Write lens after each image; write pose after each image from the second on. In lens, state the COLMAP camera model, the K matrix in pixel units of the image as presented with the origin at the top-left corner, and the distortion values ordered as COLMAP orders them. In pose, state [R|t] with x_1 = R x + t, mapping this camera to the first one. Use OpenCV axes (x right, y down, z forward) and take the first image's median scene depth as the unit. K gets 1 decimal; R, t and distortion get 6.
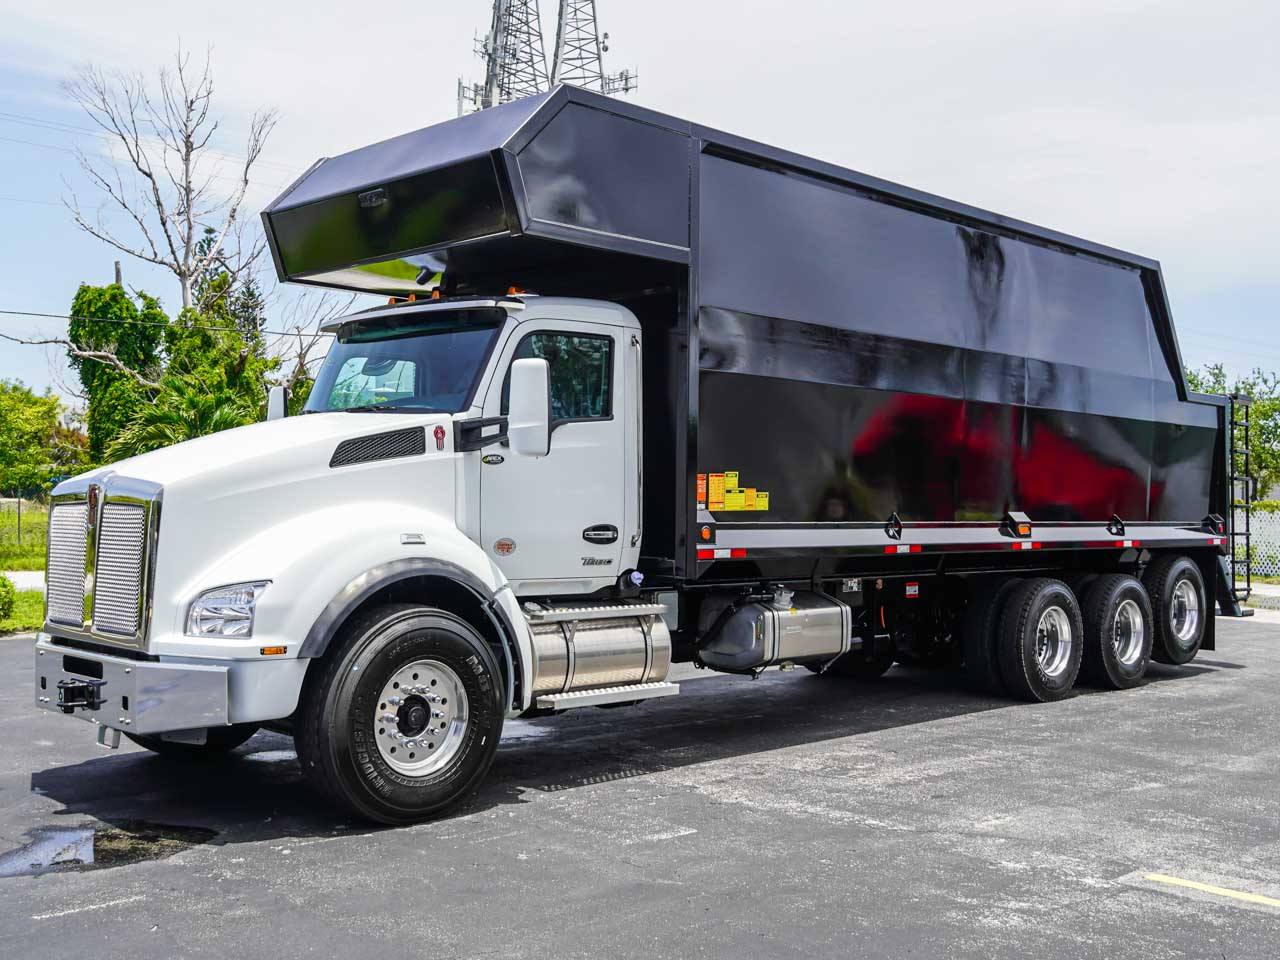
lens RADIAL K [[1375.3, 0, 640.0], [0, 1375.3, 480.0], [0, 0, 1]] dist [-0.005087, -0.011234]
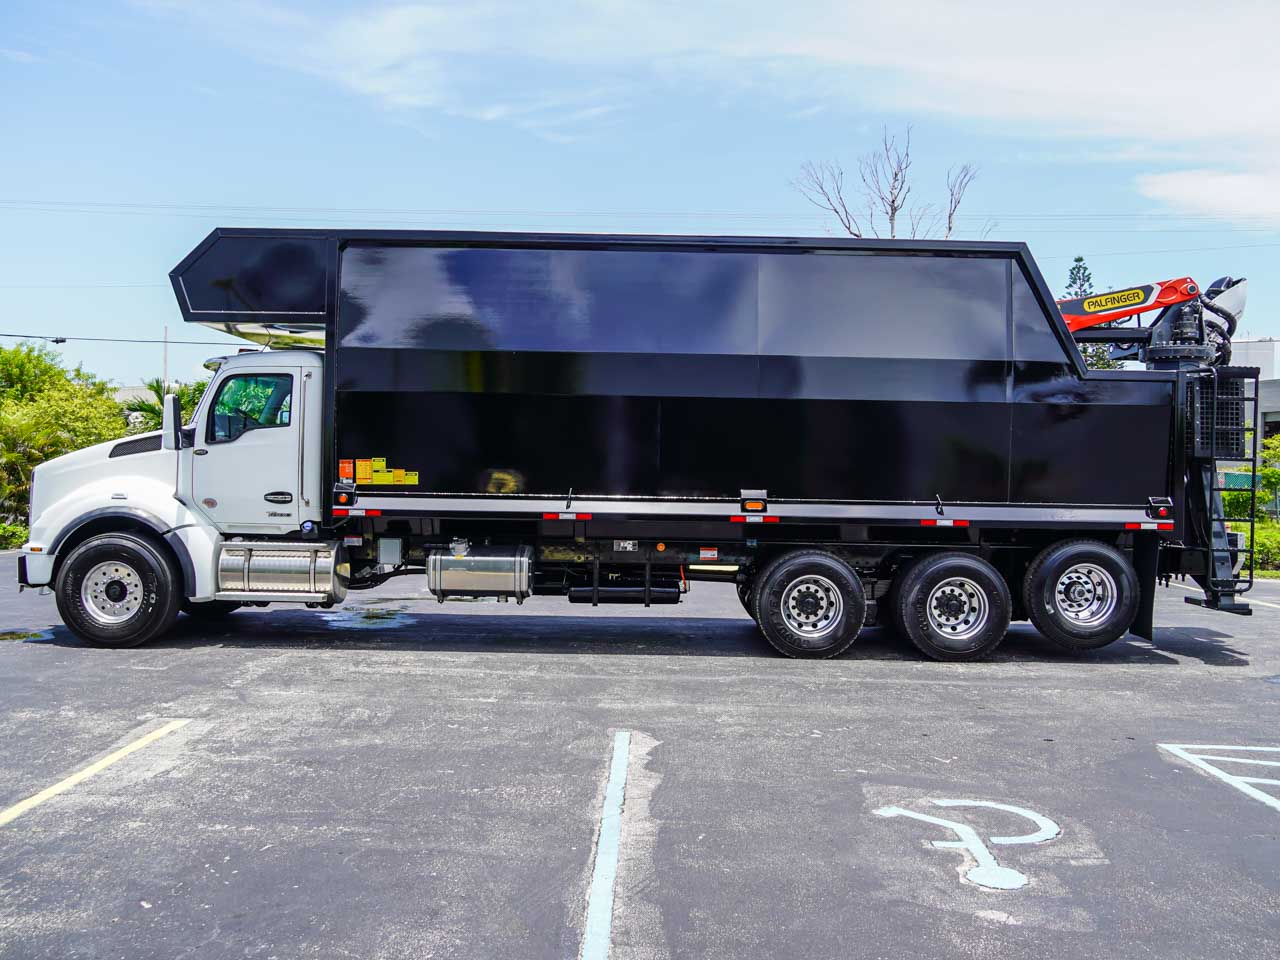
lens RADIAL K [[1114.1, 0, 640.0], [0, 1114.1, 480.0], [0, 0, 1]] dist [-0.059719, 0.012337]
pose [[0.714363, 0.005962, -0.699750, 1.127326], [0.003991, 0.999913, 0.012593, 0.004154], [0.699764, -0.011789, 0.714277, 0.355728]]
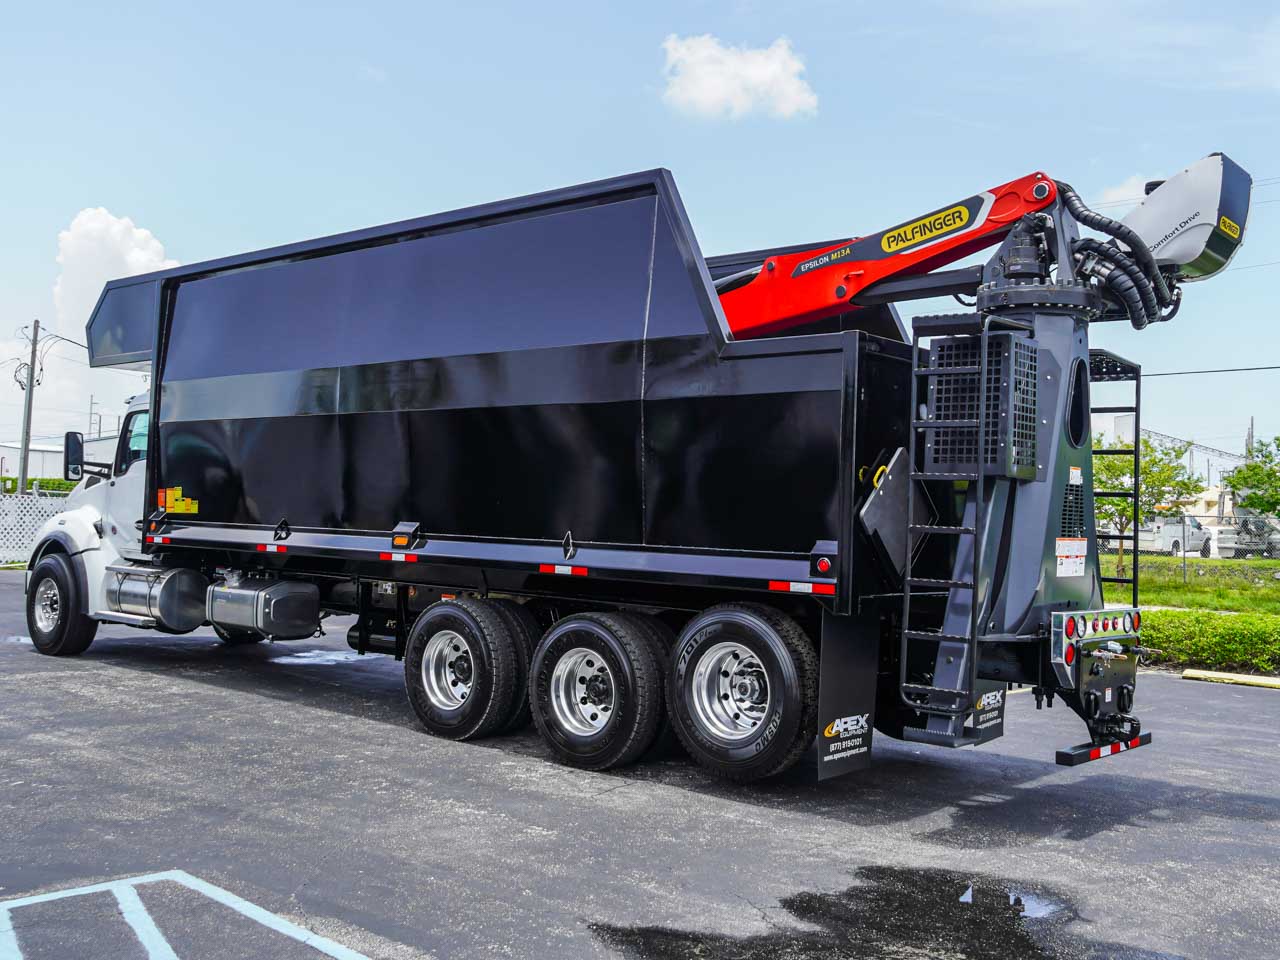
lens RADIAL K [[1265.9, 0, 640.0], [0, 1265.9, 480.0], [0, 0, 1]] dist [-0.053576, 0.005519]
pose [[0.081449, -0.042034, -0.995791, 1.521892], [-0.016791, 0.998911, -0.043539, 0.038782], [0.996536, 0.020267, 0.080655, 1.431275]]
